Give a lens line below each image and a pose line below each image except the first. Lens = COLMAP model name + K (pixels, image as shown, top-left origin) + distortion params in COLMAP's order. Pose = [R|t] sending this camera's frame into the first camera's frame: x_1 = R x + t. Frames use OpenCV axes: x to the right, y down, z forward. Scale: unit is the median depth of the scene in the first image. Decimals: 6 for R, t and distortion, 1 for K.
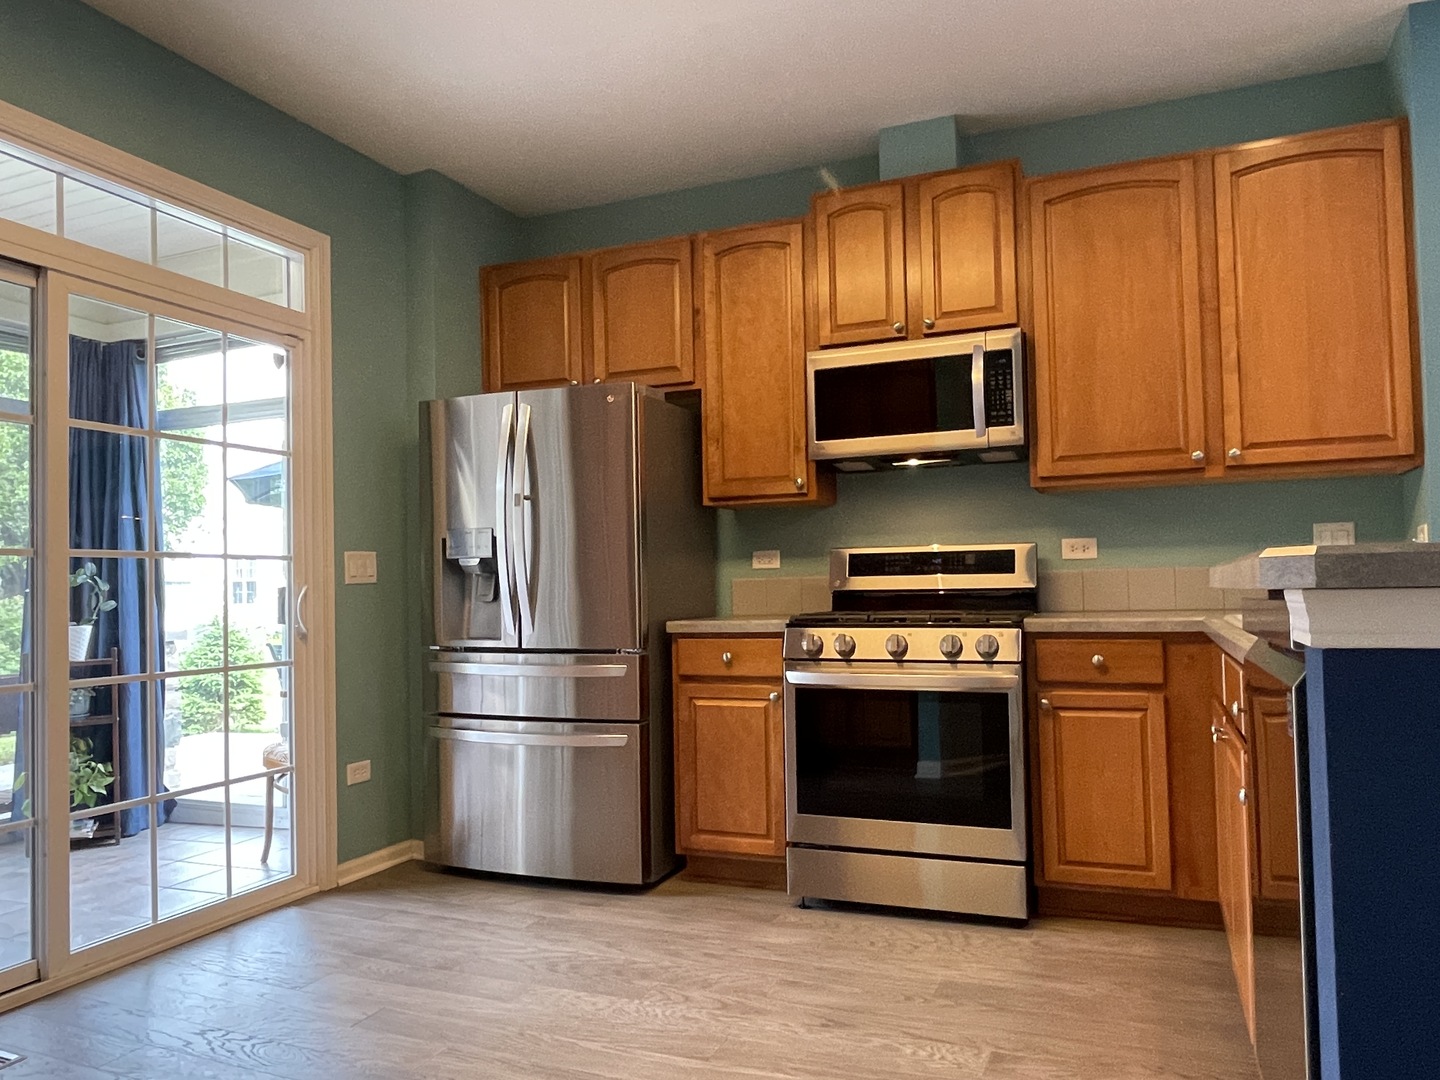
lens RADIAL K [[1022.5, 0, 722.4], [0, 1022.5, 538.3], [0, 0, 1]] dist [0.020182, -0.000729]
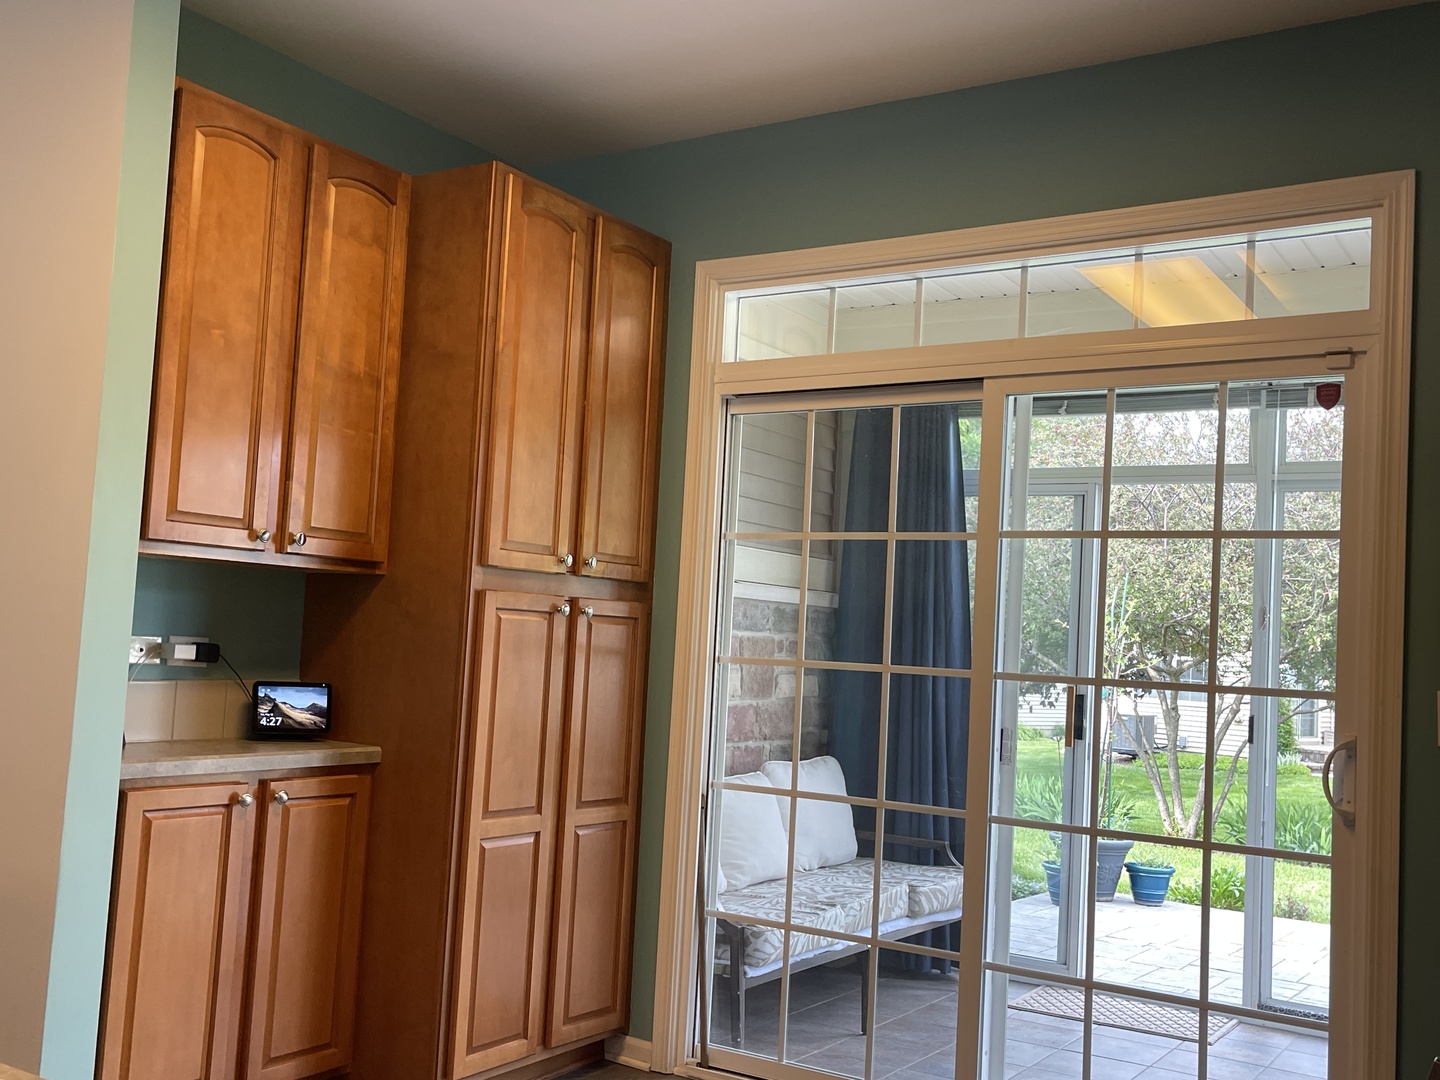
lens RADIAL K [[1384.2, 0, 717.8], [0, 1384.2, 539.3], [0, 0, 1]] dist [-0.003157, 0.000000]
pose [[-0.201985, -0.060419, -0.977523, 0.604636], [-0.000676, 0.998104, -0.061551, -0.028330], [0.979388, -0.011771, -0.201643, 0.925312]]
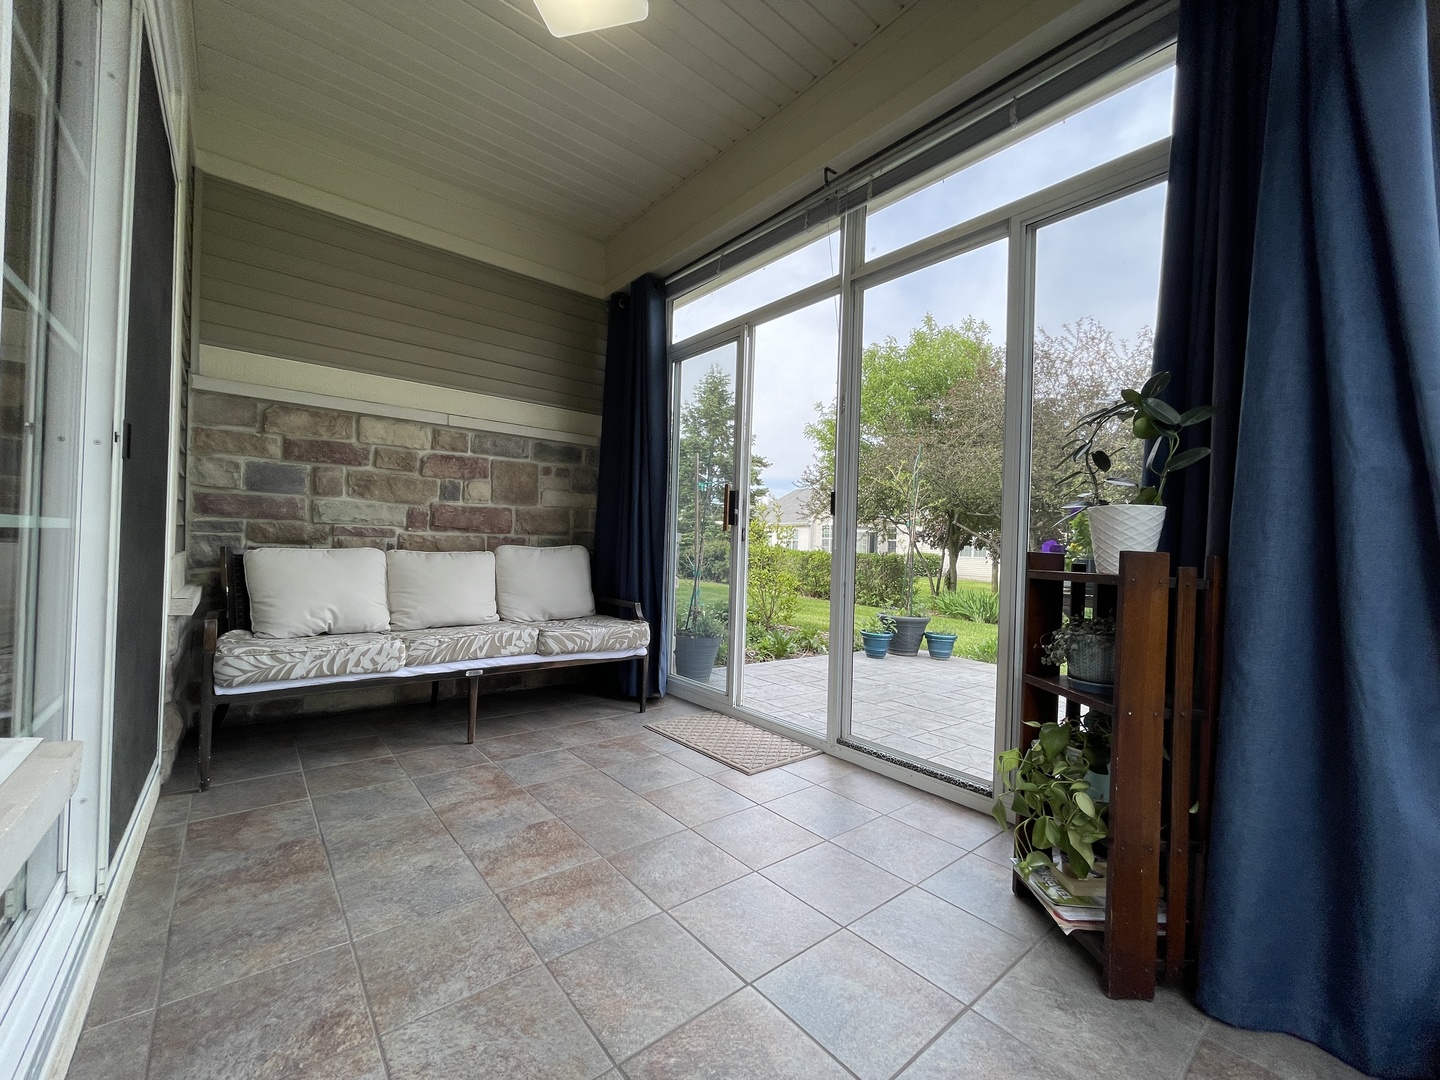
lens RADIAL K [[582.7, 0, 724.0], [0, 582.7, 546.4], [0, 0, 1]] dist [0.000153, 0.000039]
pose [[-0.475564, 0.017307, -0.879511, -0.442721], [0.025978, 0.999647, 0.005624, 0.158356], [0.879297, -0.020174, -0.475846, 1.496614]]
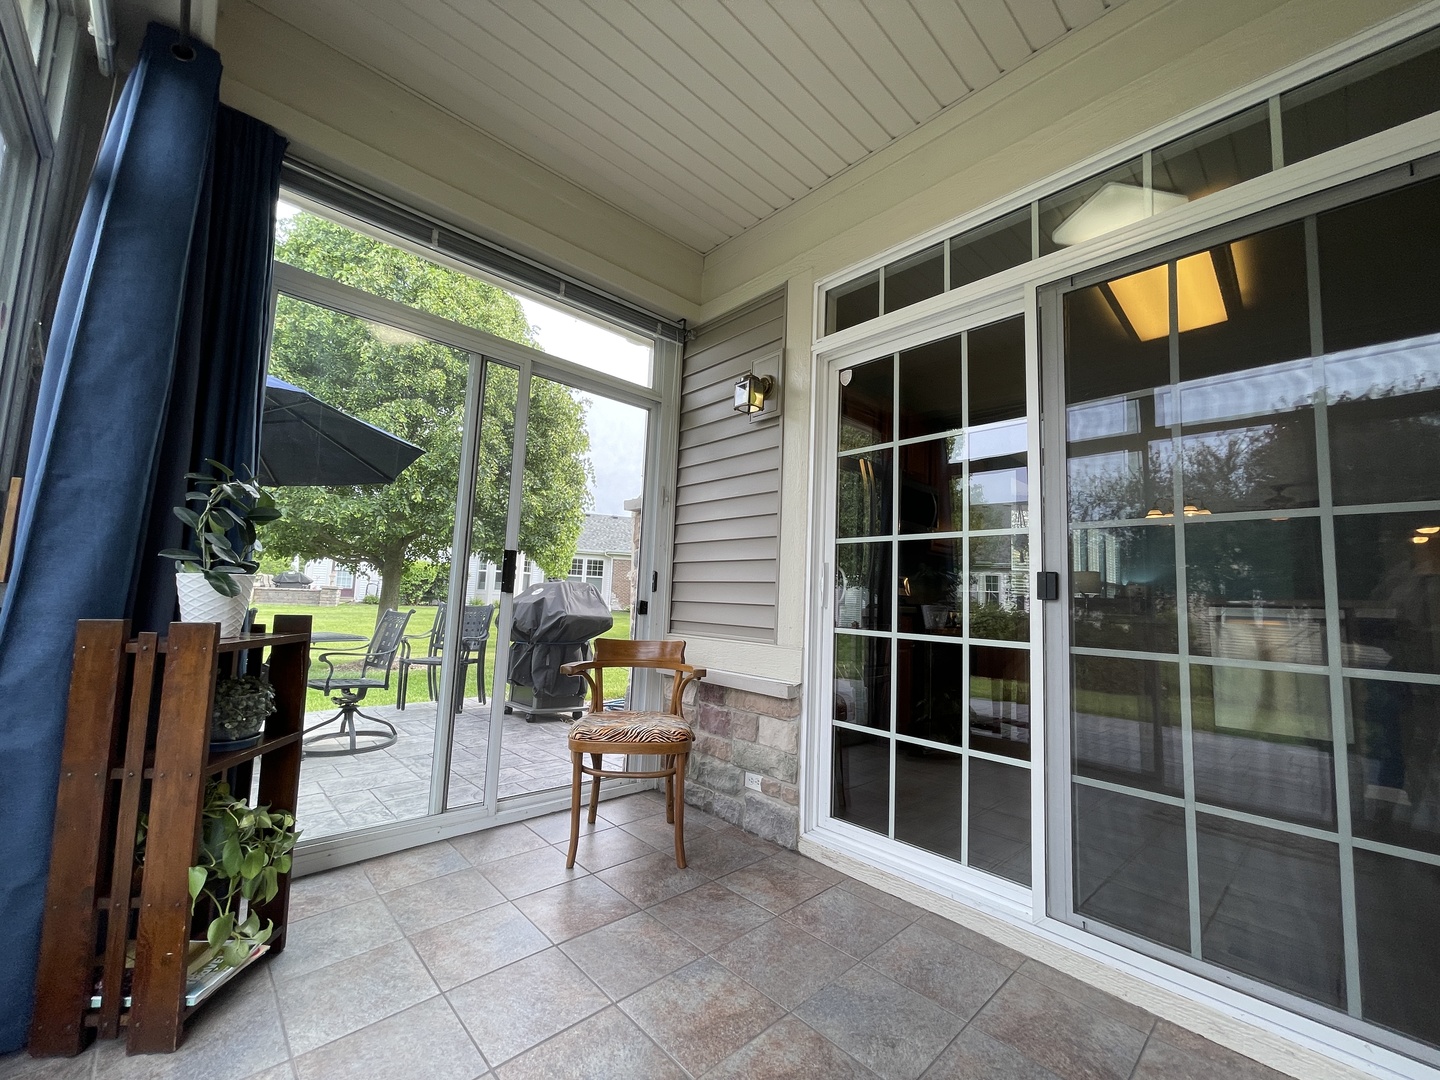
lens RADIAL K [[582.7, 0, 717.2], [0, 582.7, 545.8], [0, 0, 1]] dist [0.000153, 0.000039]
pose [[0.419078, 0.127925, 0.898893, -1.255014], [-0.097429, 0.990644, -0.095560, 0.121422], [-0.902708, -0.047531, 0.427621, 0.971722]]
